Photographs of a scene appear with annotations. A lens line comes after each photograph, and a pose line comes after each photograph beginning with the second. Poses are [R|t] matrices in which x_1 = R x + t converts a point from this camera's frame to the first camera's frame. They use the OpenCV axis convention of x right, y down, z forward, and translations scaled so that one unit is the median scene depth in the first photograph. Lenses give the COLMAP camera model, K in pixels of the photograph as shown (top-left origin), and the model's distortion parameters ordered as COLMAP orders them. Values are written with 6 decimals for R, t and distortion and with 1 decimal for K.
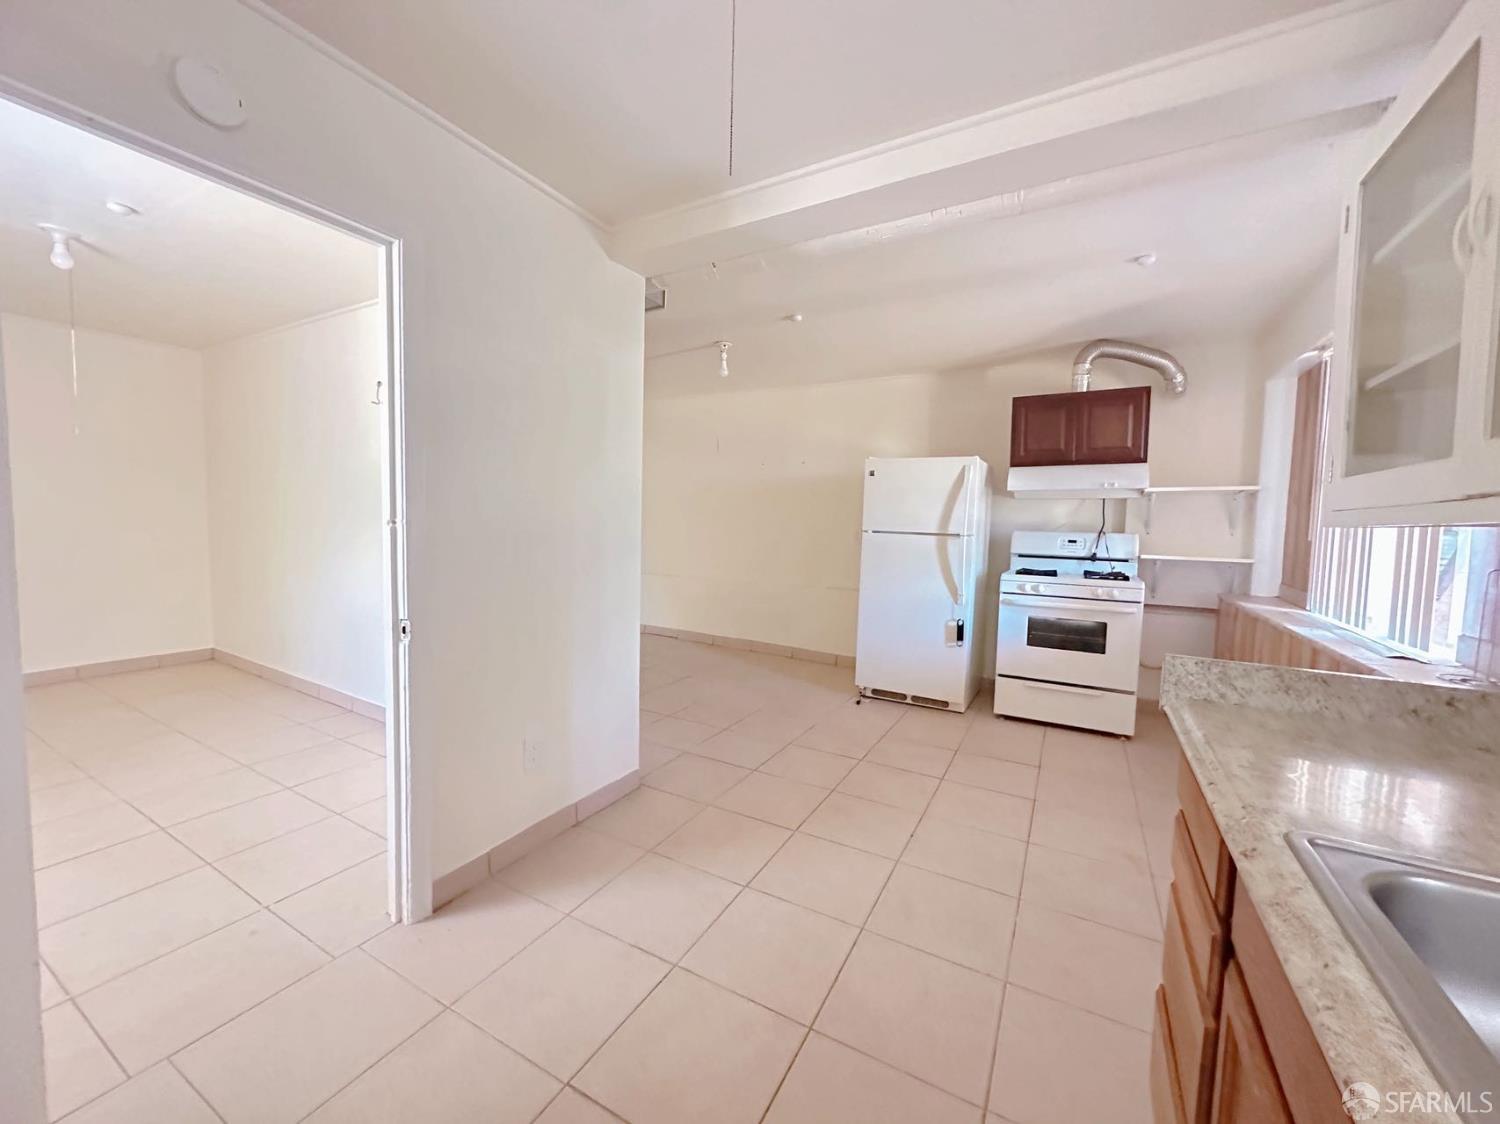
lens RADIAL K [[598.6, 0, 749.1], [0, 598.6, 564.5], [0, 0, 1]] dist [-0.002028, -0.000172]
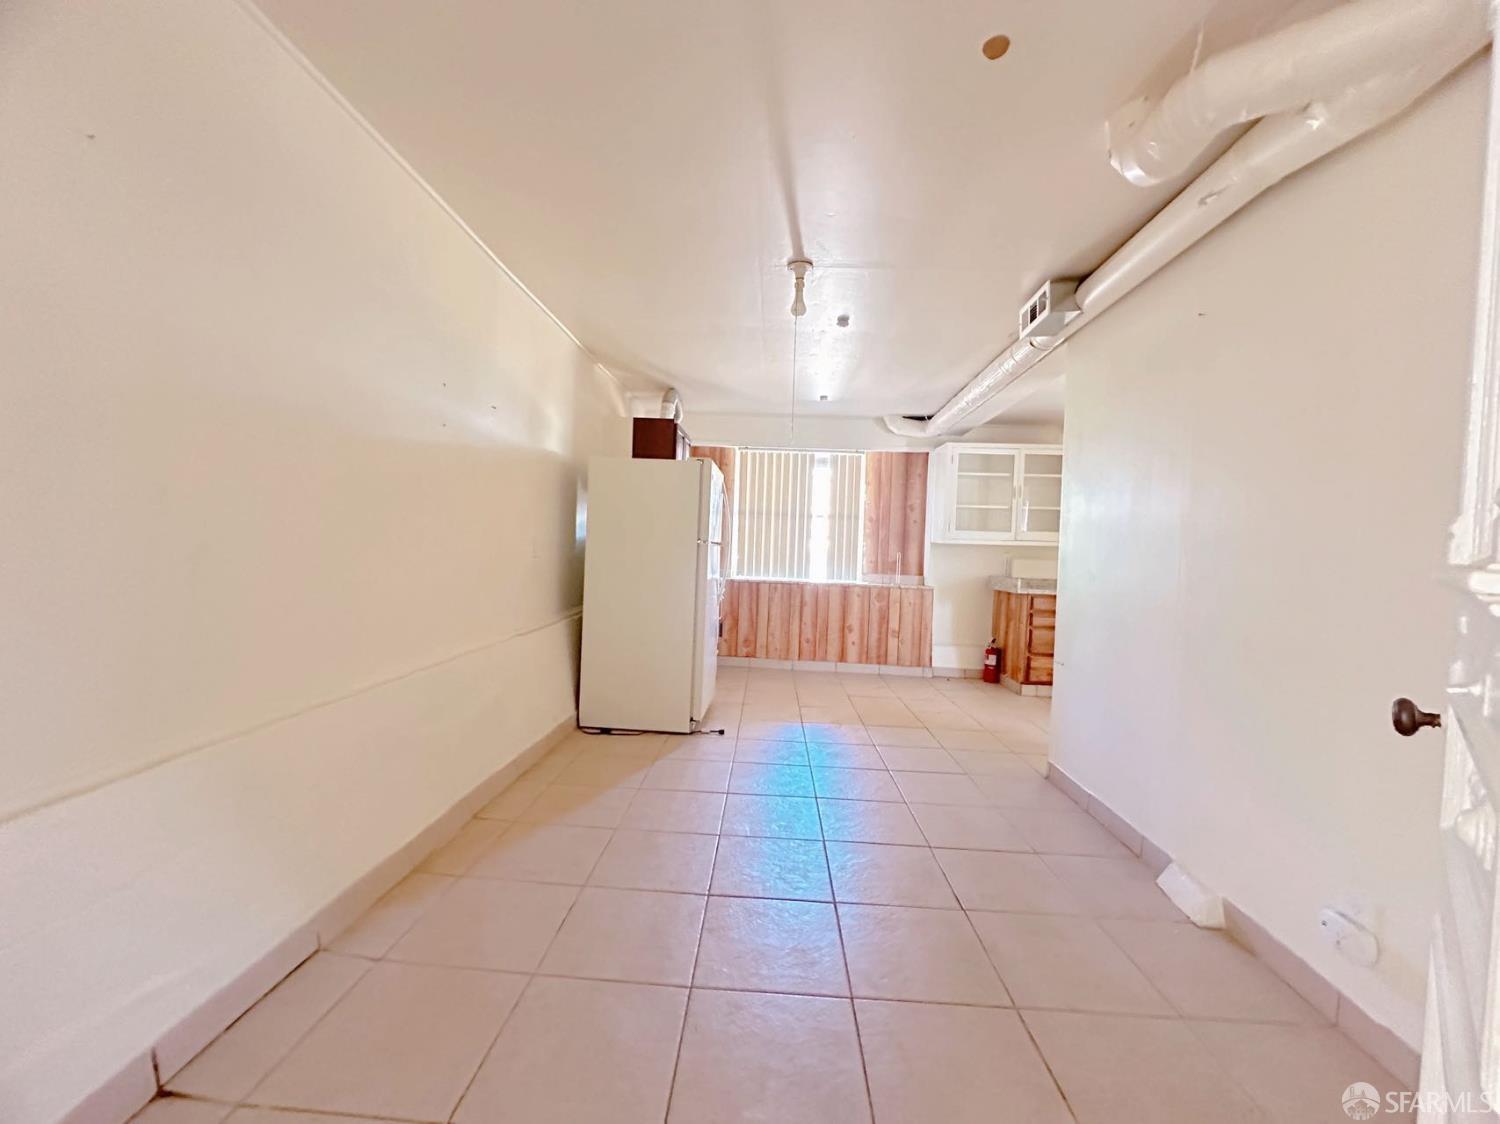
lens RADIAL K [[598.6, 0, 748.1], [0, 598.6, 558.7], [0, 0, 1]] dist [-0.002028, -0.000172]
pose [[-0.442916, -0.069134, 0.893893, -0.672391], [0.023165, 0.995807, 0.088494, -0.124033], [-0.896264, 0.059903, -0.439458, 1.440298]]
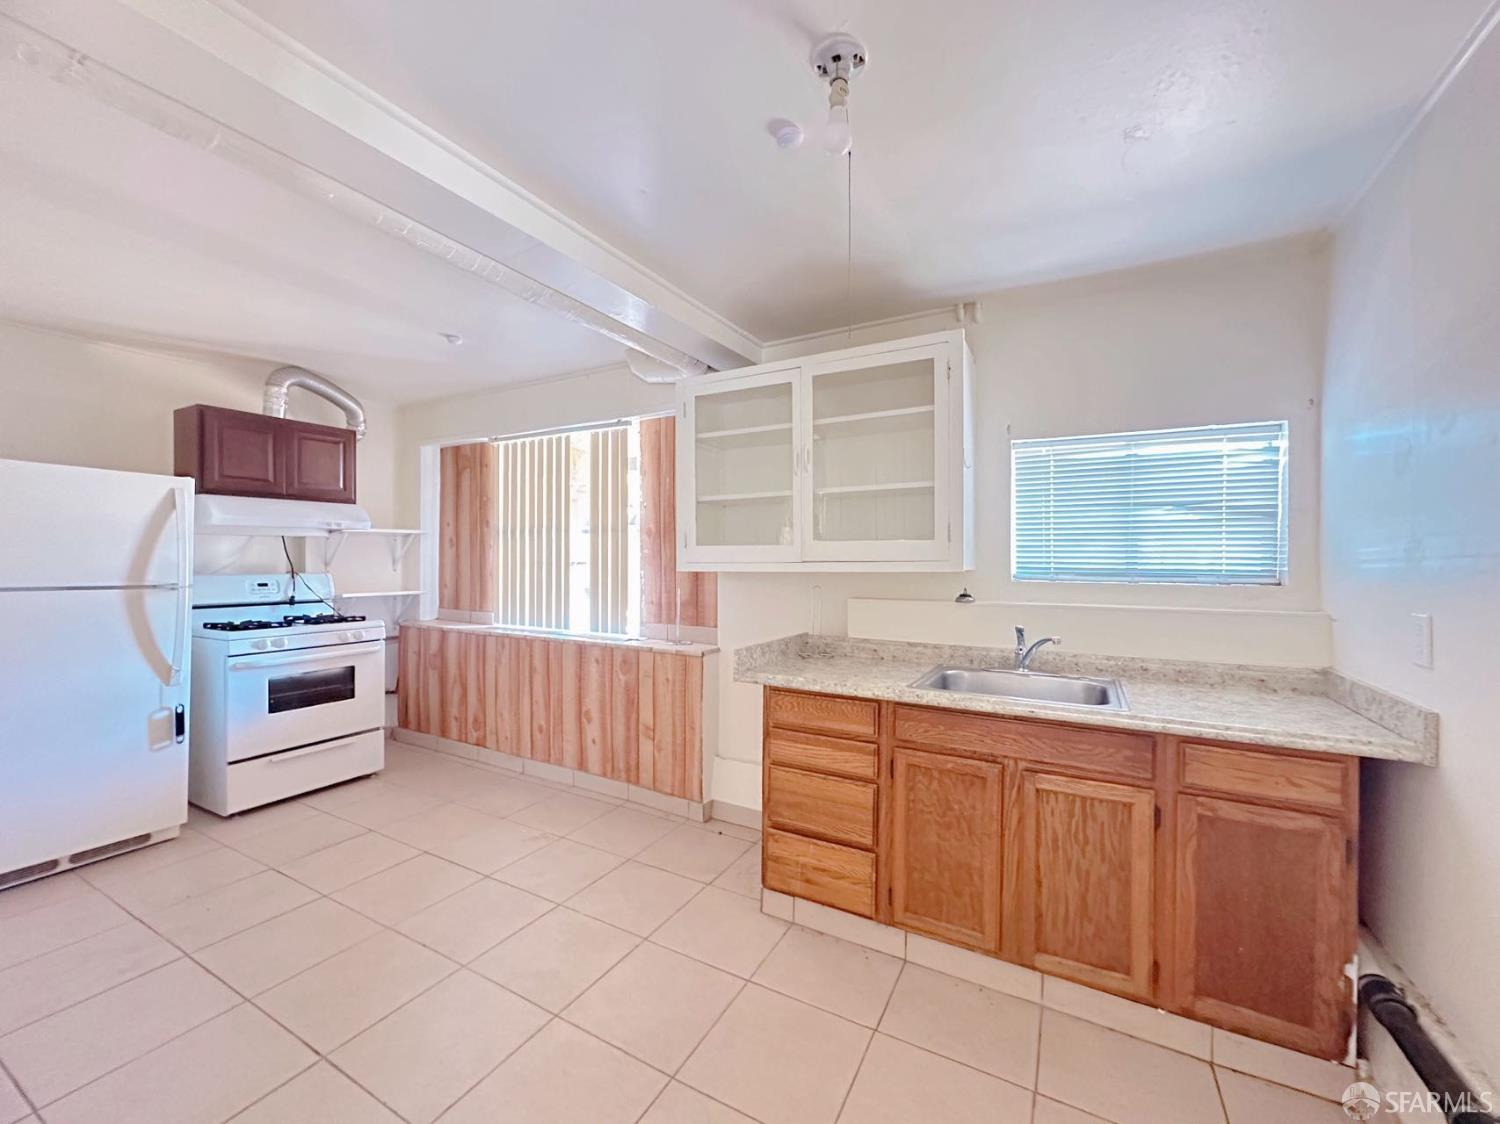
lens RADIAL K [[598.6, 0, 750.2], [0, 598.6, 561.4], [0, 0, 1]] dist [-0.002028, -0.000172]
pose [[-0.005161, -0.023149, 0.999719, -0.350436], [0.069512, 0.997305, 0.023452, -0.046666], [-0.997568, 0.069614, -0.003538, 0.316572]]
